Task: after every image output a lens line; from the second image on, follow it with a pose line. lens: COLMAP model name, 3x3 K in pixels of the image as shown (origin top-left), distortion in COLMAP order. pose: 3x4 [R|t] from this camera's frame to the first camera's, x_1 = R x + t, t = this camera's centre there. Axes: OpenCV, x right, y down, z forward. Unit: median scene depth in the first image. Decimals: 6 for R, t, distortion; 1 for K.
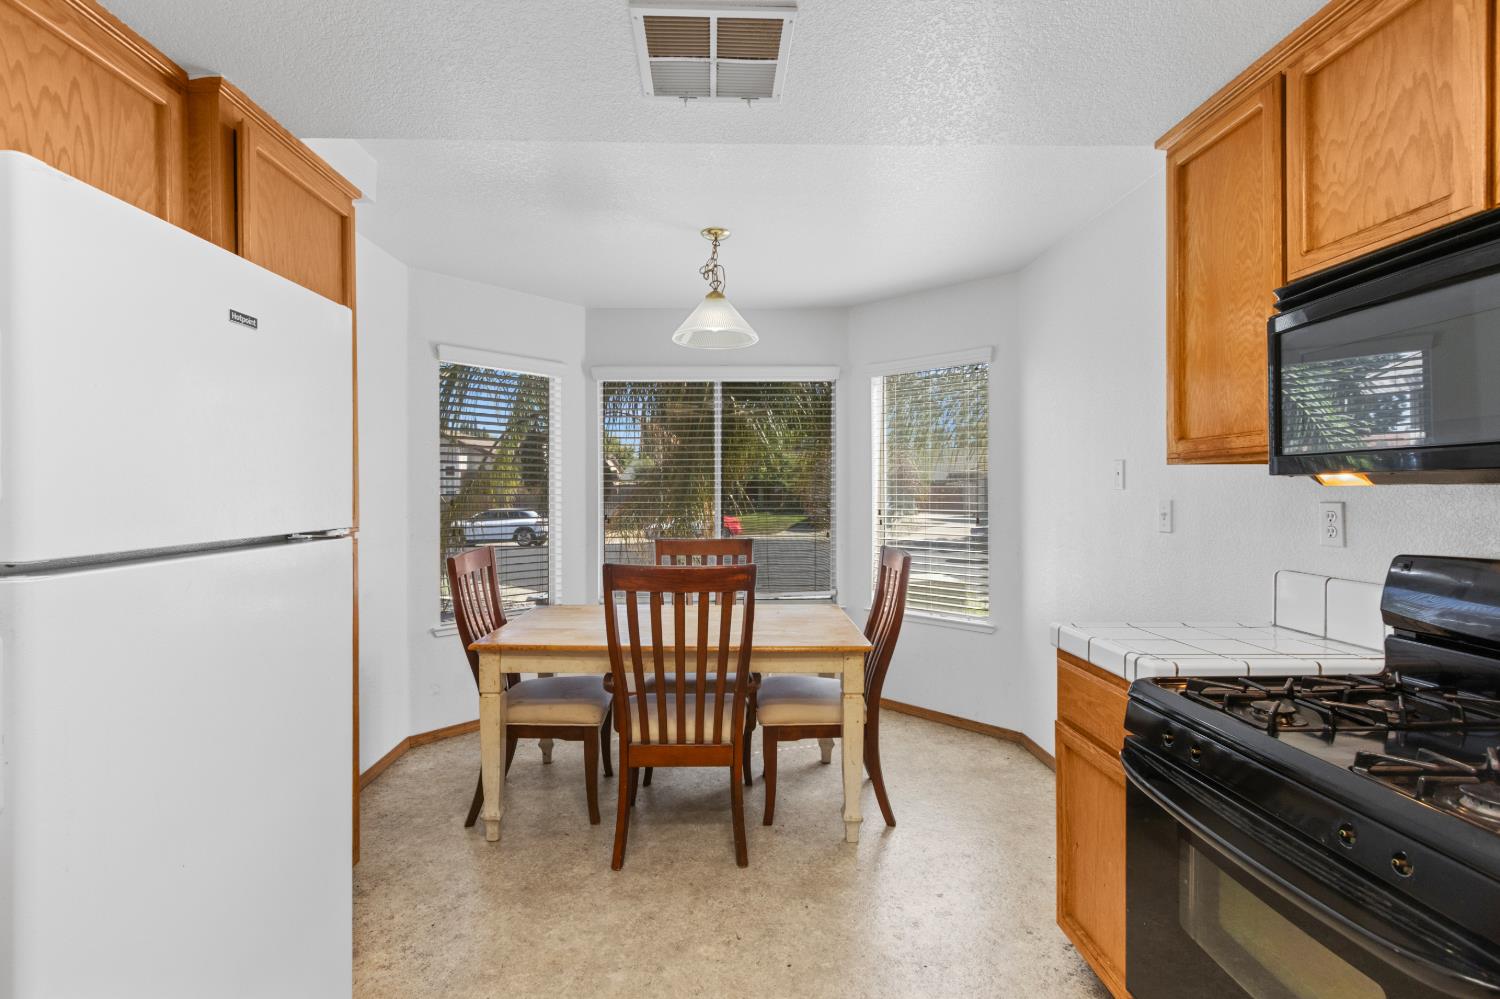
lens RADIAL K [[682.0, 0, 754.1], [0, 682.0, 494.8], [0, 0, 1]] dist [0.000420, -0.000238]
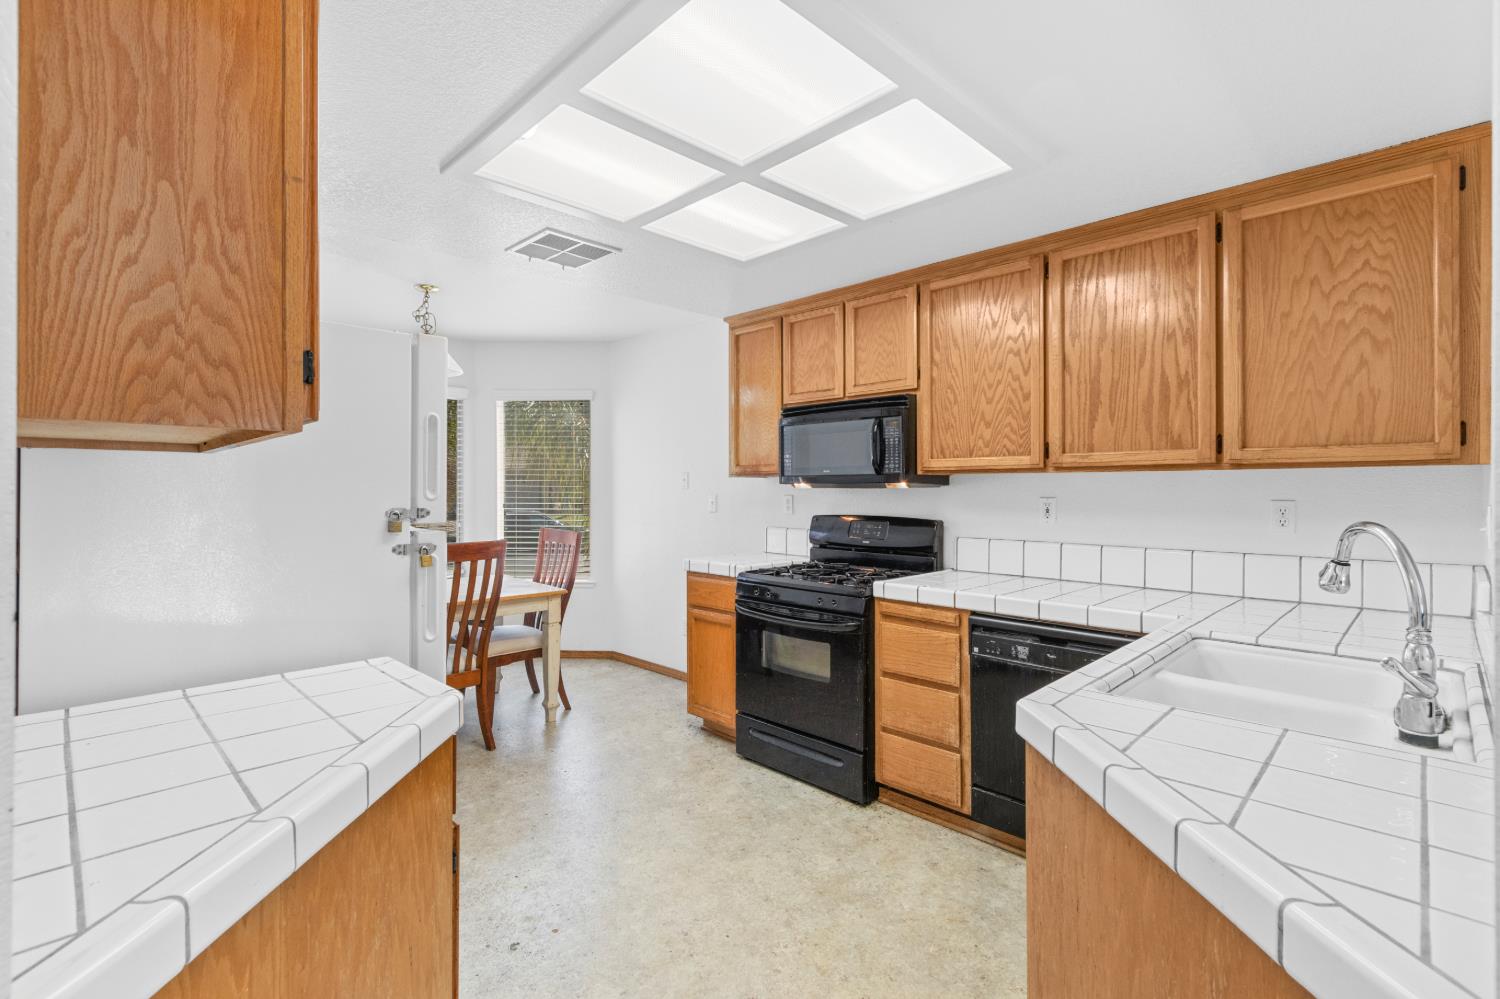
lens RADIAL K [[687.8, 0, 740.0], [0, 687.8, 490.8], [0, 0, 1]] dist [0.002430, 0.000768]
pose [[0.727421, 0.000756, 0.686191, -0.942790], [0.002179, 0.999992, -0.003412, 0.004314], [-0.686188, 0.003977, 0.727413, -0.628047]]
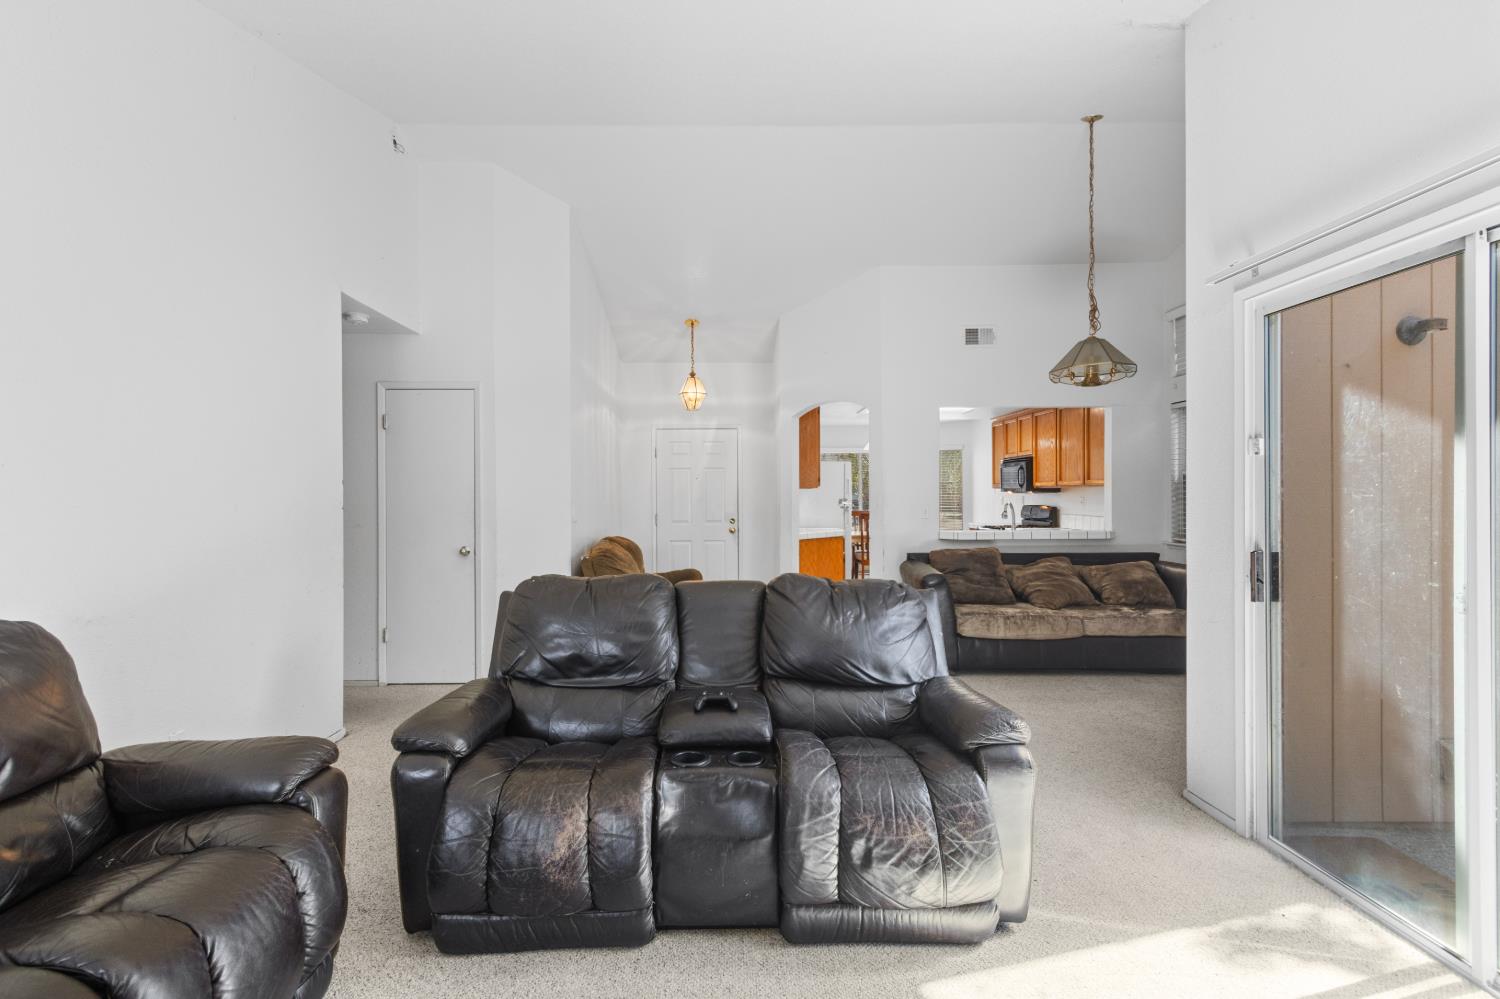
lens RADIAL K [[687.8, 0, 740.0], [0, 687.8, 490.8], [0, 0, 1]] dist [0.002430, 0.000768]
pose [[0.999455, 0.000660, -0.033003, -1.186585], [-0.000798, 0.999991, -0.004160, -0.009130], [0.033000, 0.004184, 0.999447, -4.580896]]
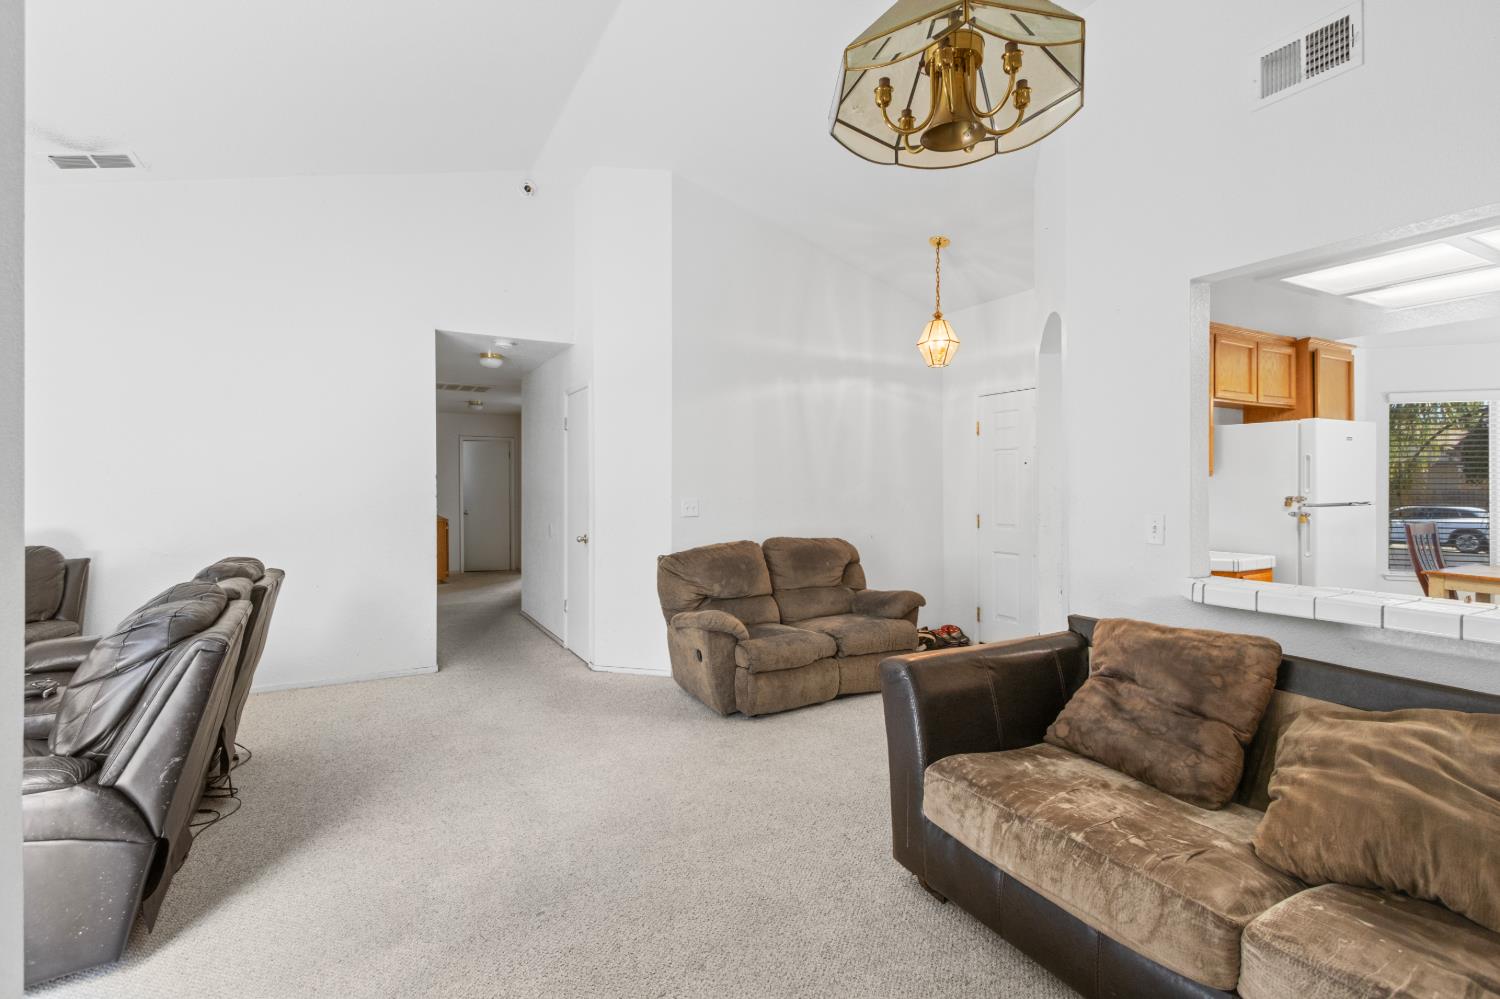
lens RADIAL K [[693.9, 0, 733.2], [0, 693.9, 484.2], [0, 0, 1]] dist [0.003158, -0.000550]
pose [[0.419050, -0.000523, -0.907963, 0.804014], [-0.004225, 0.999988, -0.002526, -0.001973], [0.907953, 0.004894, 0.419043, -2.329130]]
